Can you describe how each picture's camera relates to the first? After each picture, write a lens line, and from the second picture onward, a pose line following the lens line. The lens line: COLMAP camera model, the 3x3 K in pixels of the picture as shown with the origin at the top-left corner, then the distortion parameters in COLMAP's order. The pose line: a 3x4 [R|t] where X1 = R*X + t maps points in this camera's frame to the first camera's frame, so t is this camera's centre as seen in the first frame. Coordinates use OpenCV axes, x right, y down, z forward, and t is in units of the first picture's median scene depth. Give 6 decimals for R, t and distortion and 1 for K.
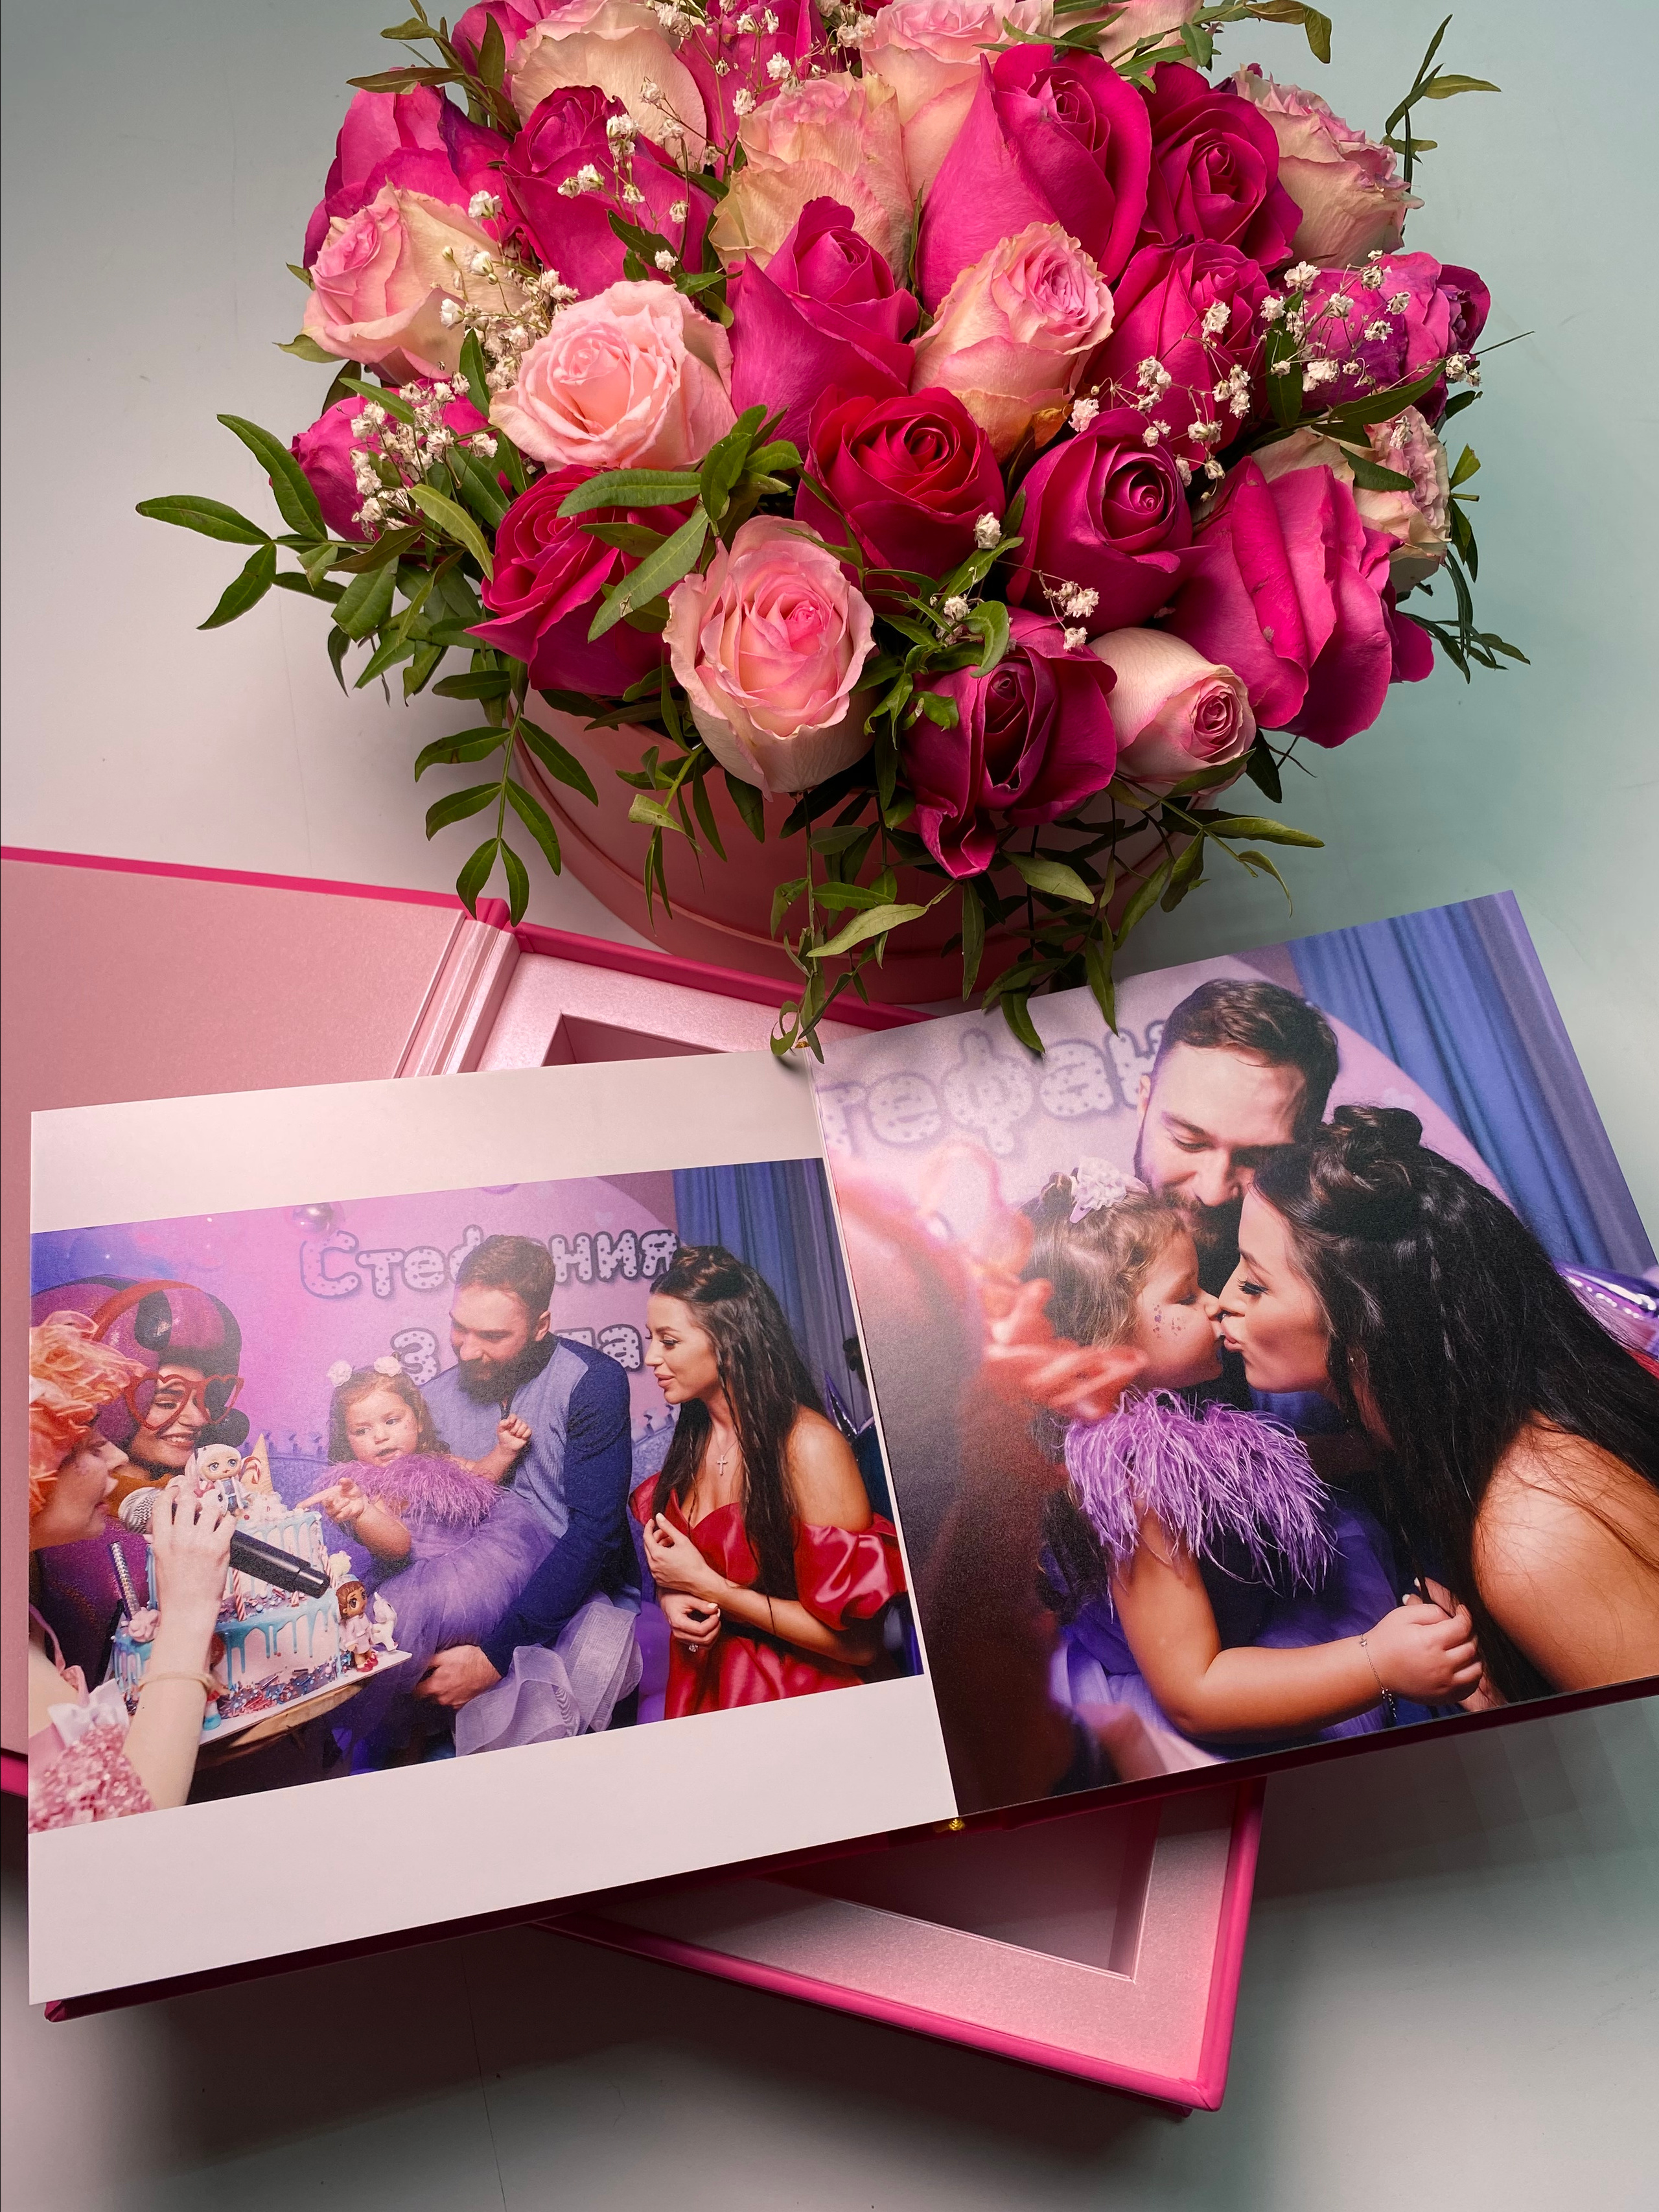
lens RADIAL K [[1649.2, 0, 829.5], [0, 1649.2, 1106.0], [0, 0, 1]] dist [-0.000228, 0.004014]
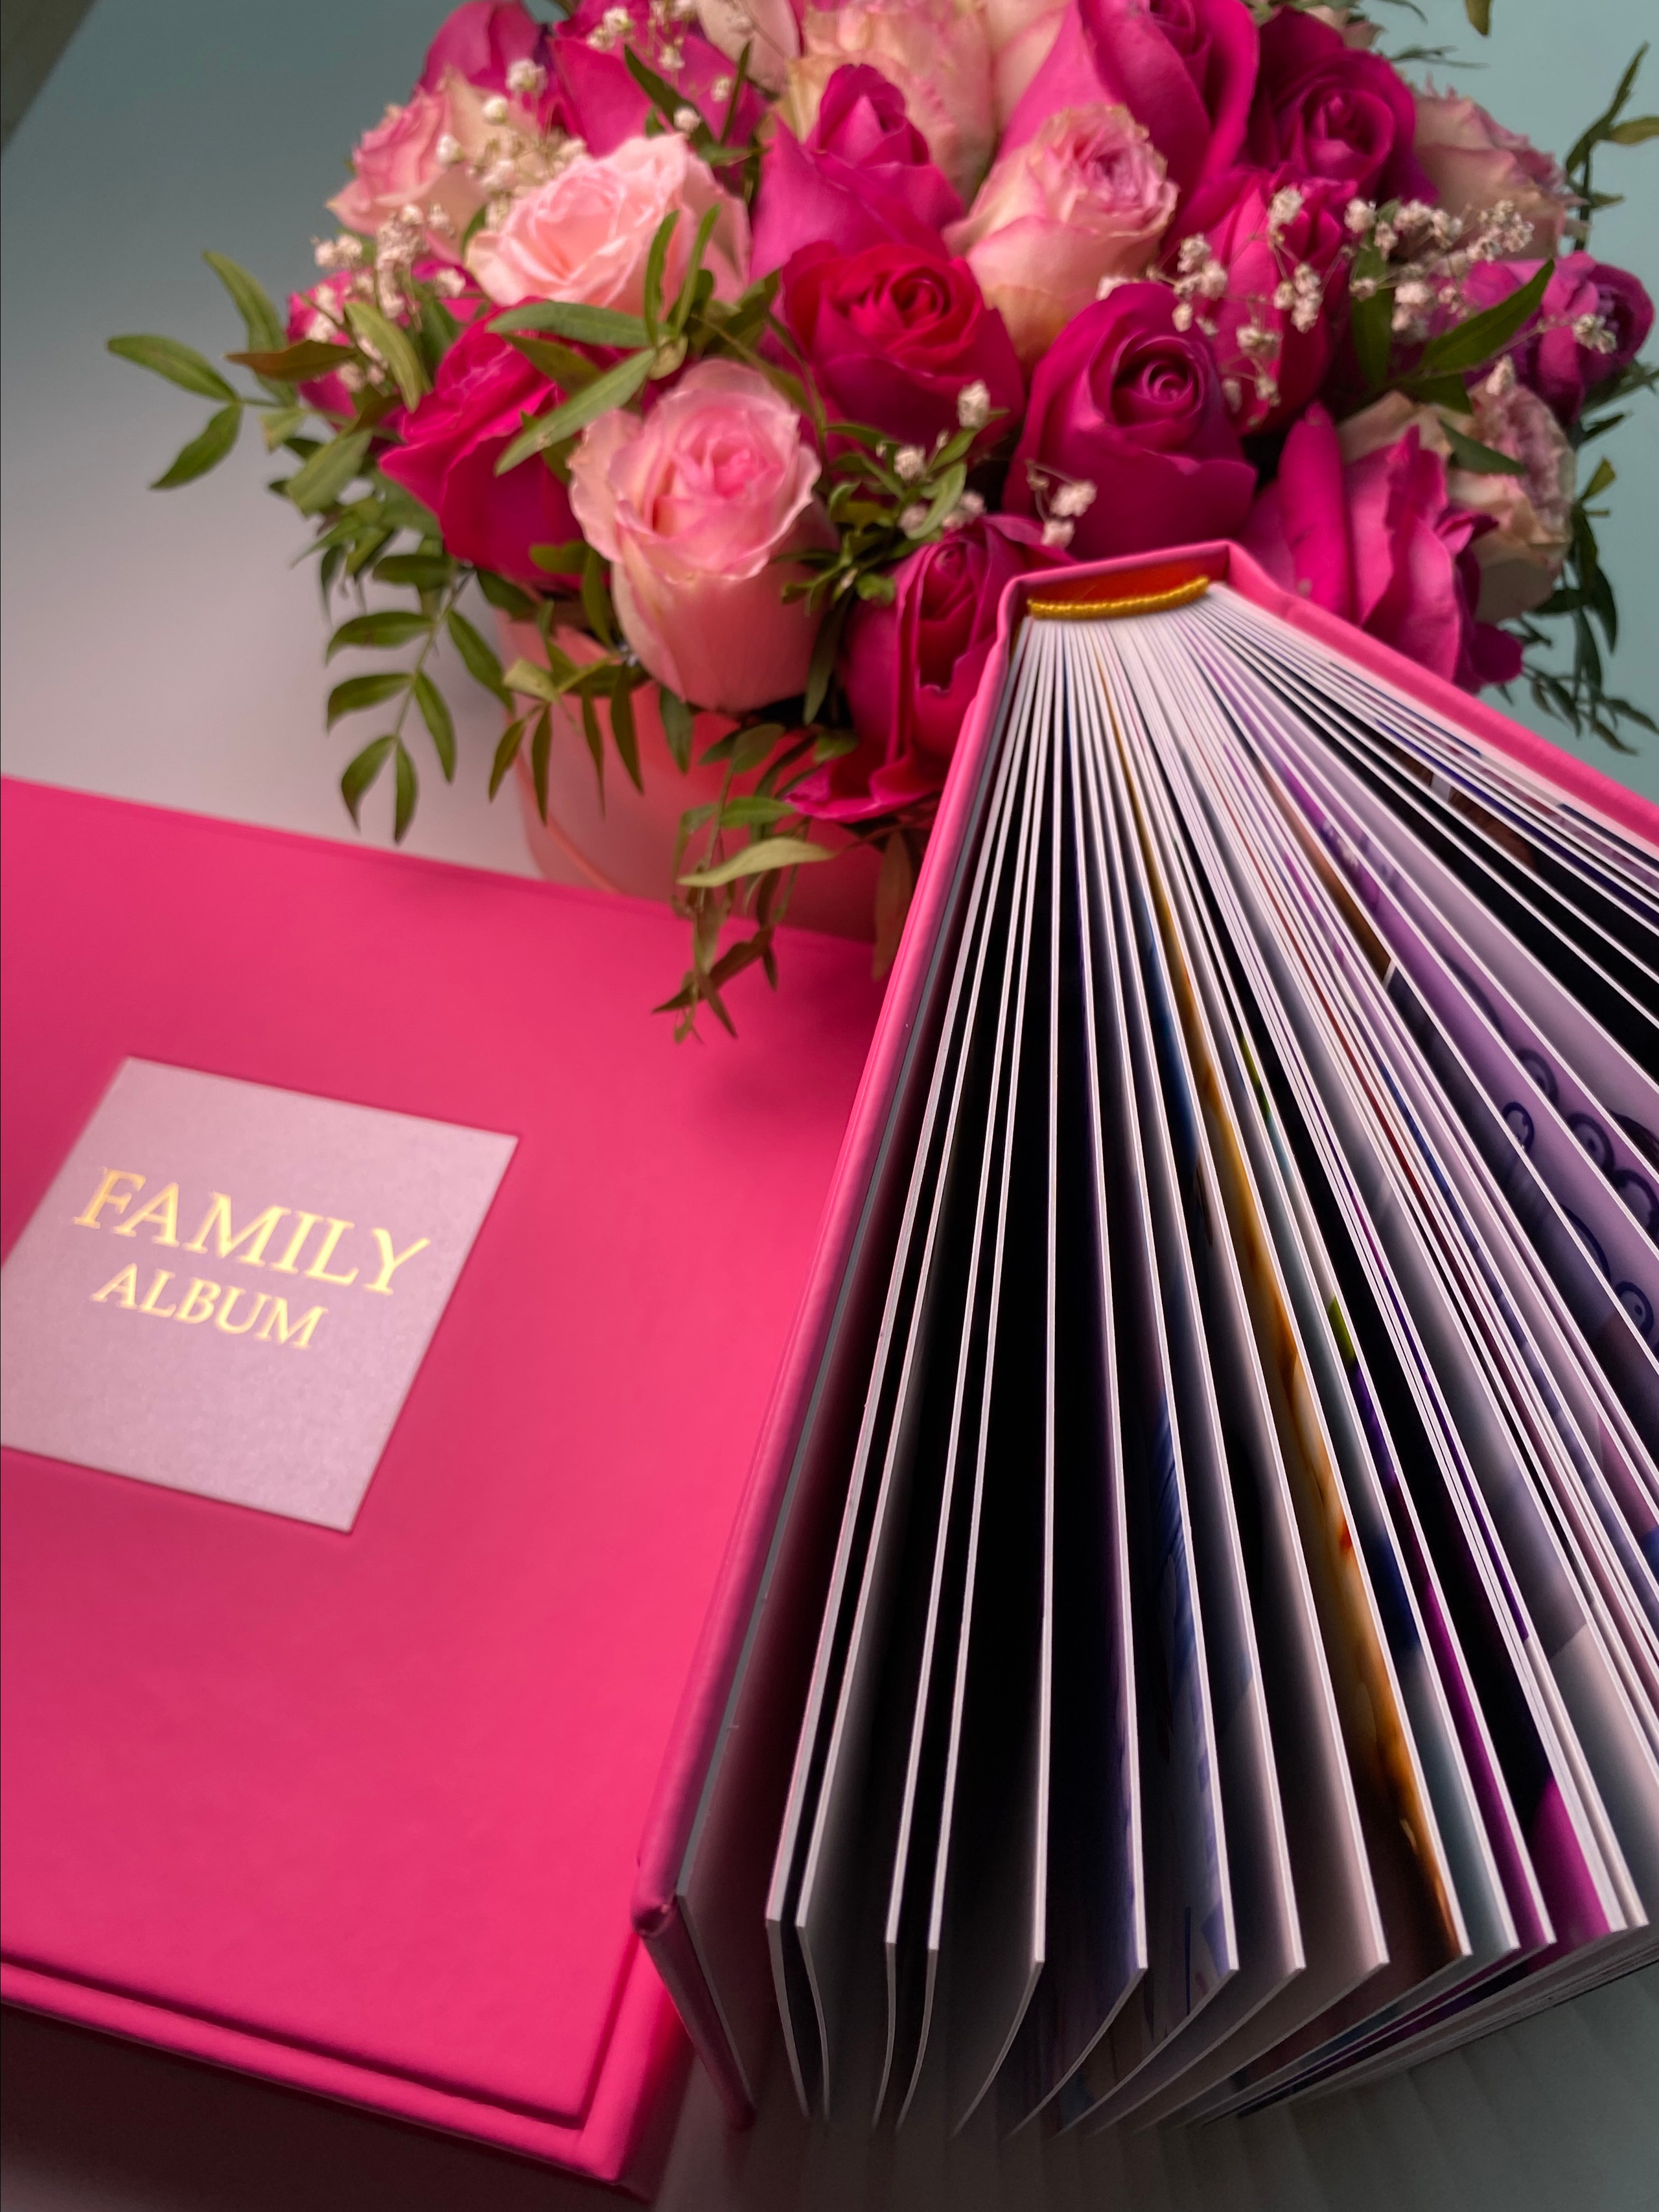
lens RADIAL K [[1693.5, 0, 829.5], [0, 1693.5, 1106.0], [0, 0, 1]] dist [-0.009301, 0.003303]
pose [[0.978400, 0.169245, -0.118699, 0.178218], [-0.186632, 0.970103, -0.155140, 0.135645], [0.088893, 0.173942, 0.980735, 0.206780]]
